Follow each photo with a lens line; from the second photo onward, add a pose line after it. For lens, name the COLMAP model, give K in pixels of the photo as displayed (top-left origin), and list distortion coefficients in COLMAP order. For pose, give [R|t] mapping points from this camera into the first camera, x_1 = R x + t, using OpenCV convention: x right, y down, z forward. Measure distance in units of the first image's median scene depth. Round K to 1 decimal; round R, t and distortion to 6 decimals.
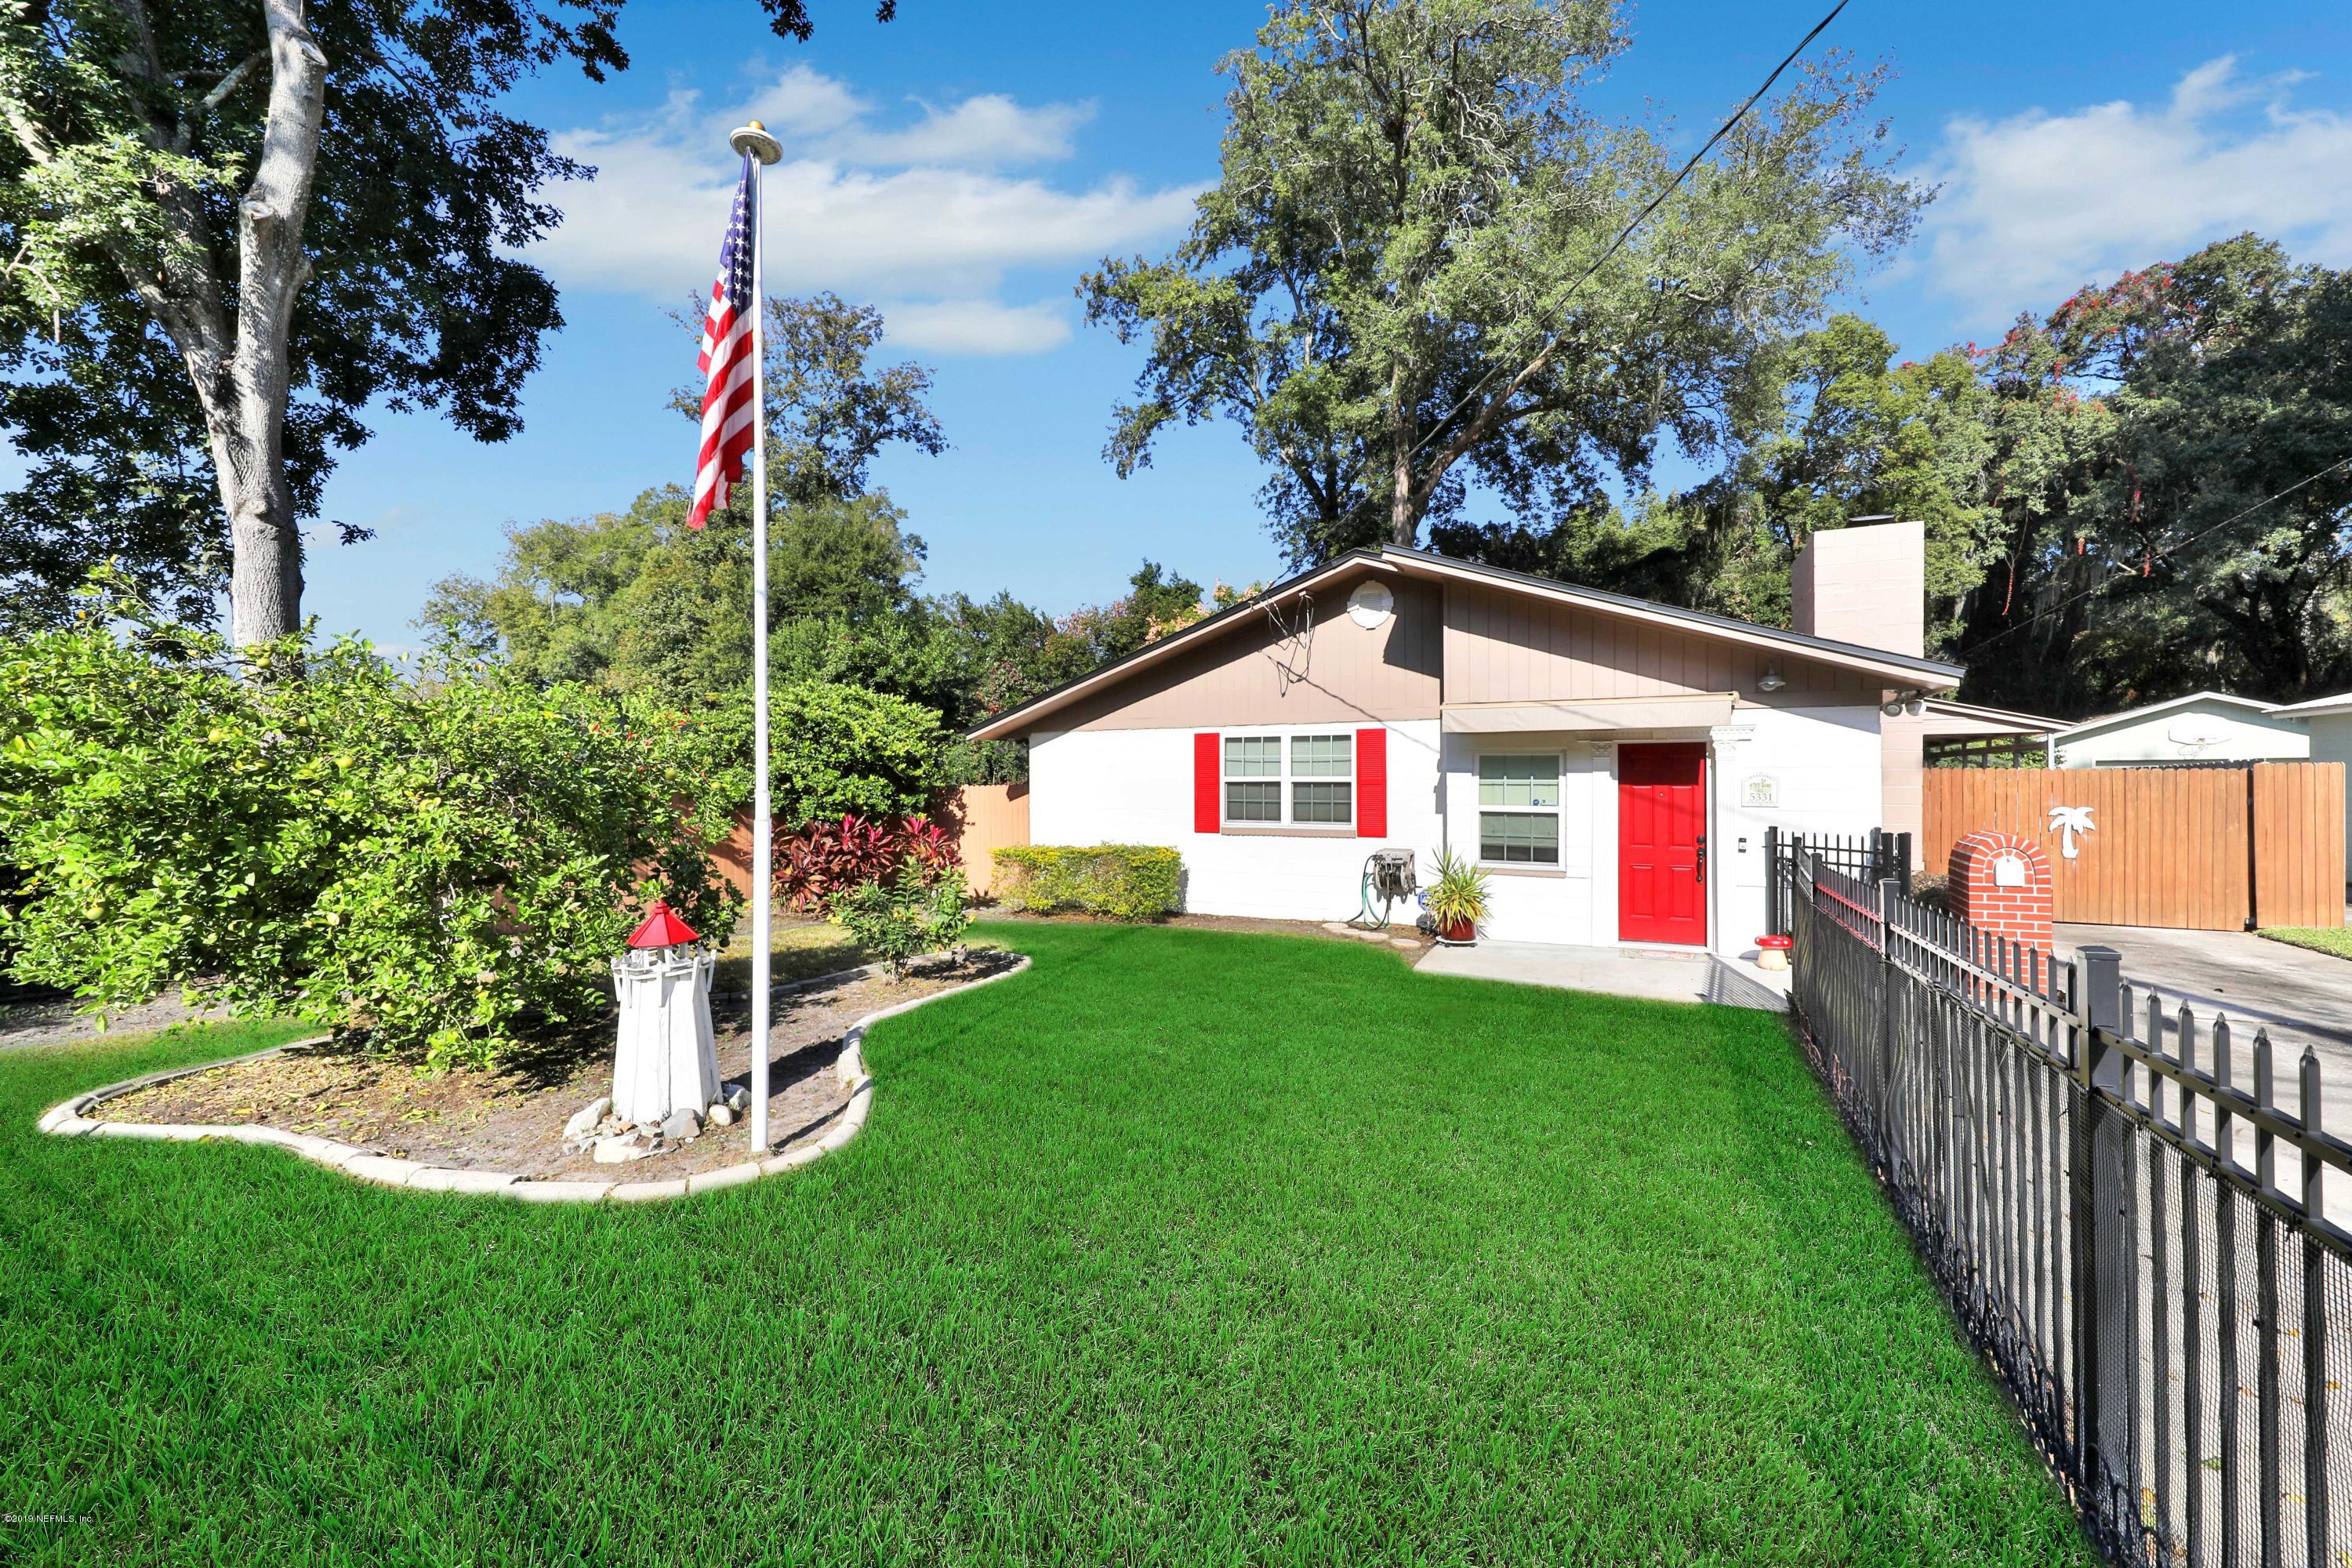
lens RADIAL K [[929.0, 0, 1183.3], [0, 929.0, 778.0], [0, 0, 1]] dist [0.005802, -0.002864]
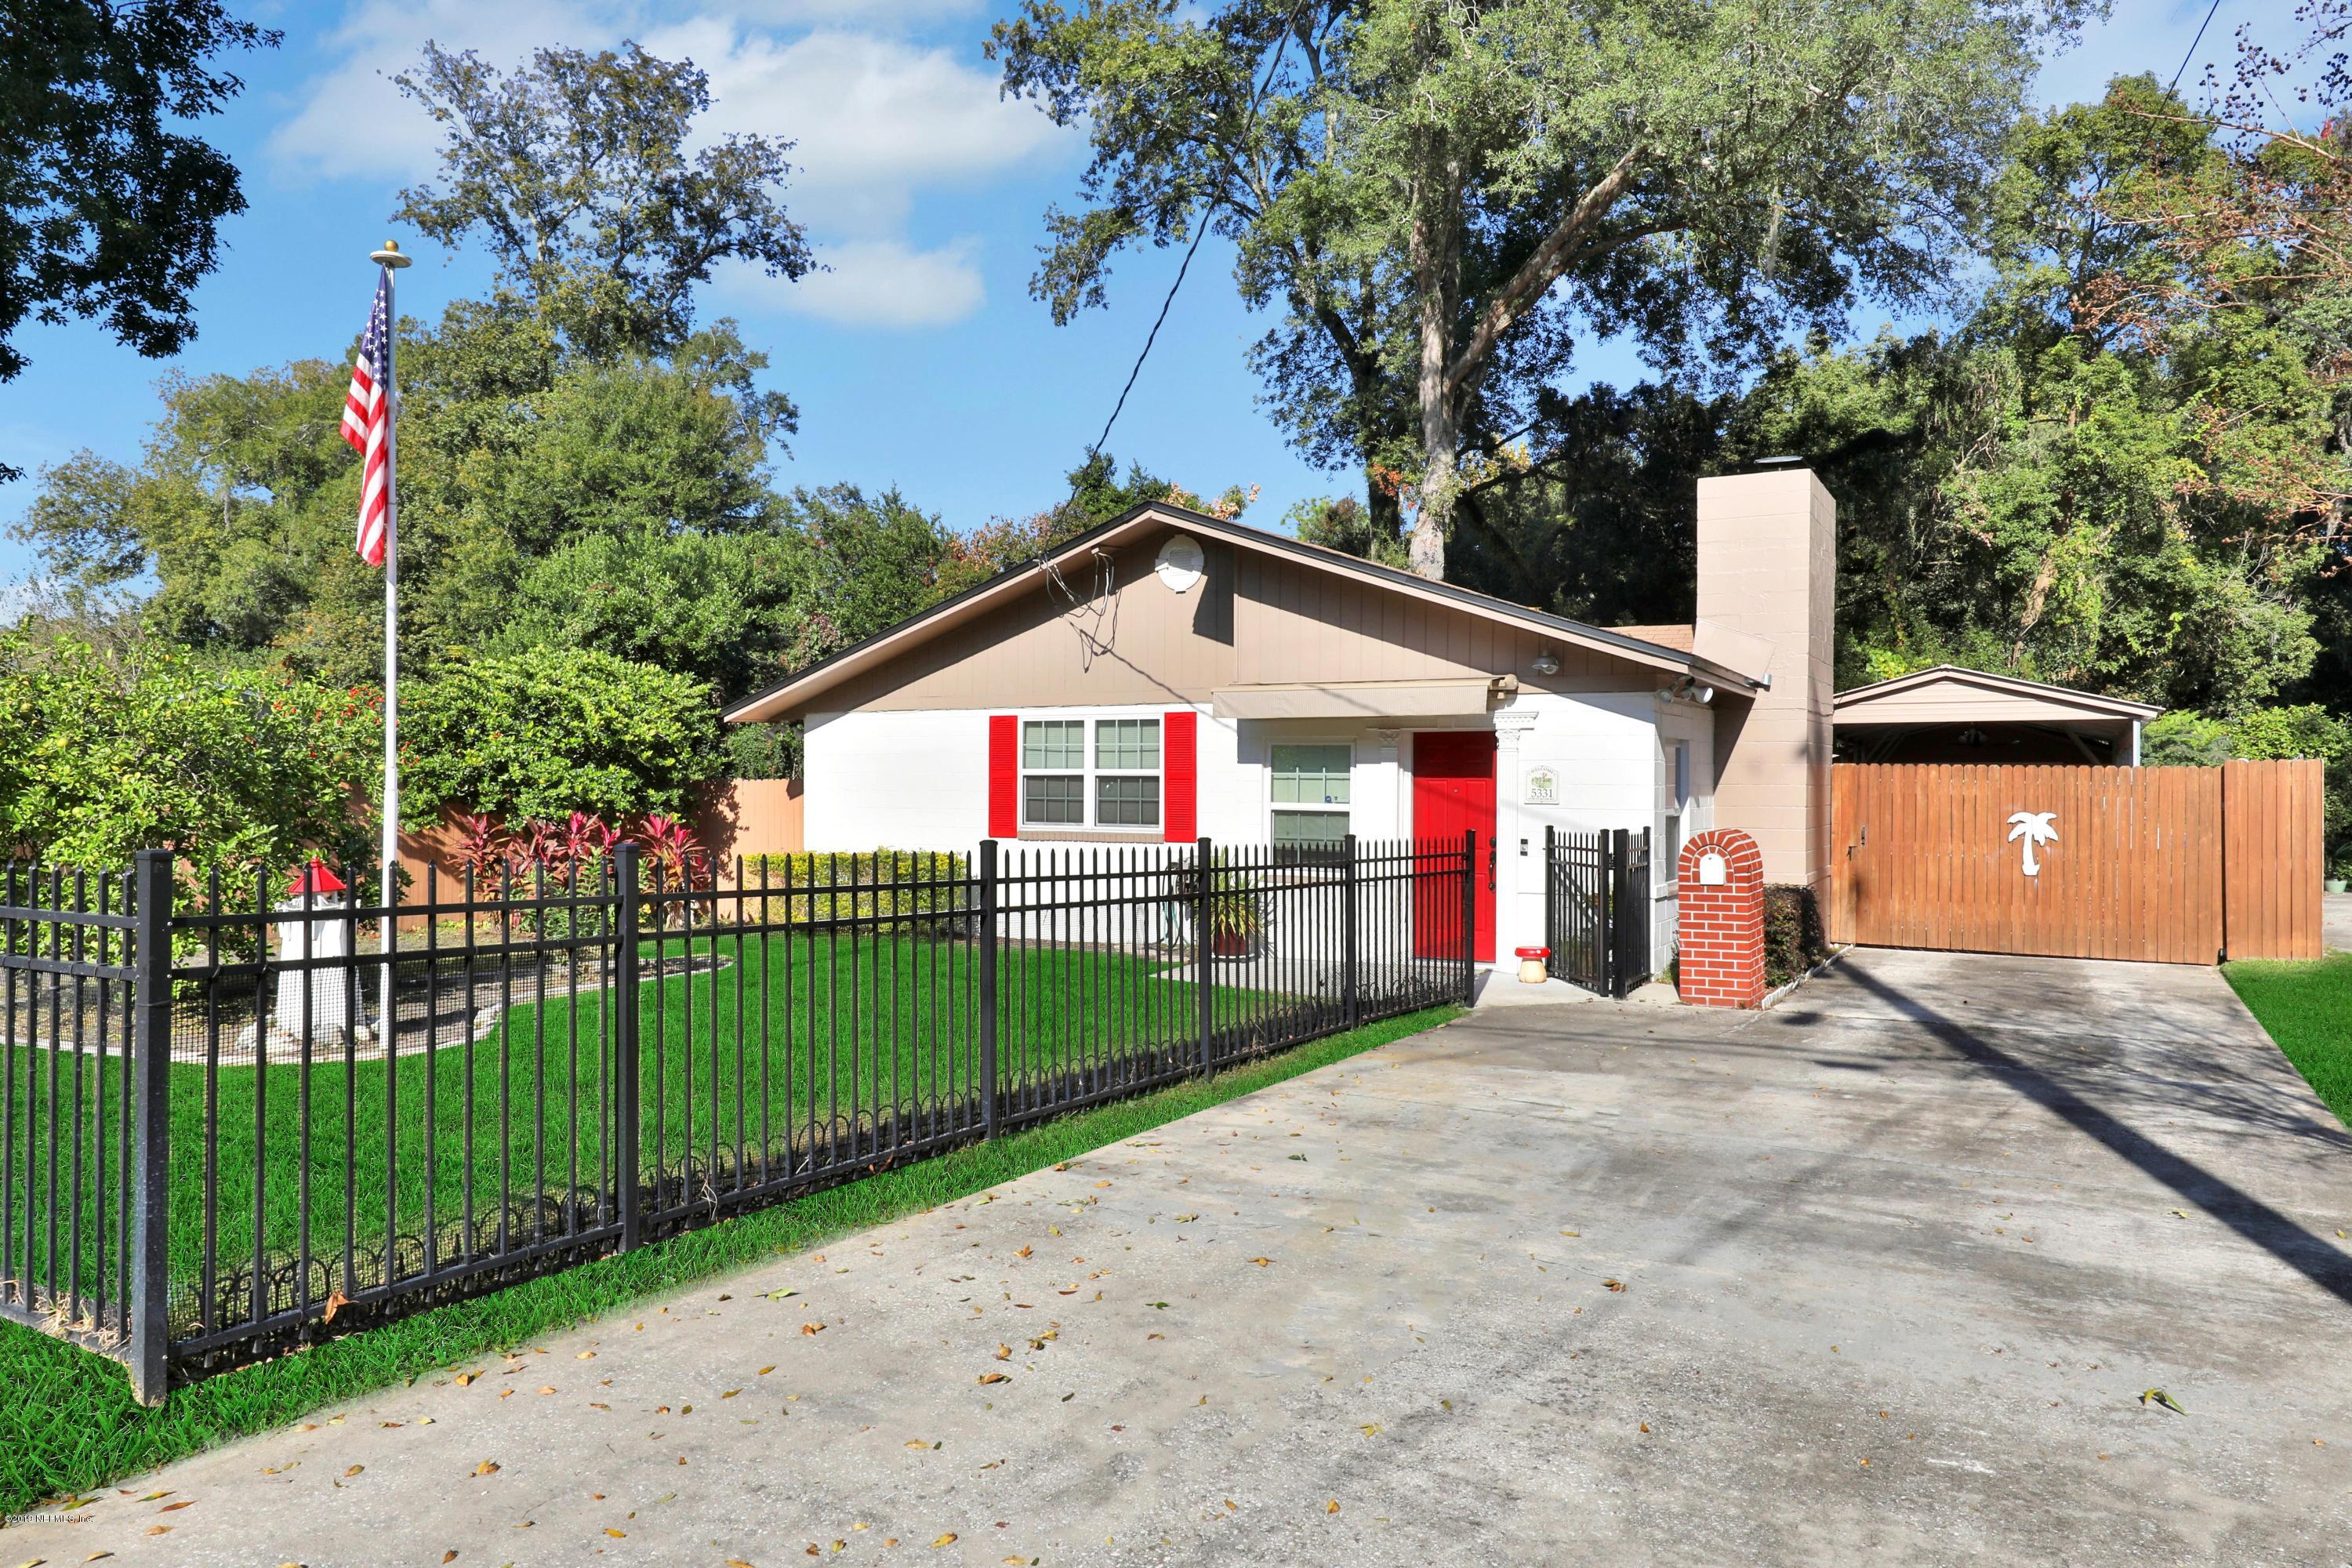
lens RADIAL K [[1578.2, 0, 1170.4], [0, 1578.2, 782.4], [0, 0, 1]] dist [0.006381, 0.003114]
pose [[0.998375, 0.007975, -0.056420, 0.232983], [-0.007974, 0.999968, 0.000245, 0.008322], [0.056420, 0.000205, 0.998407, -0.348580]]
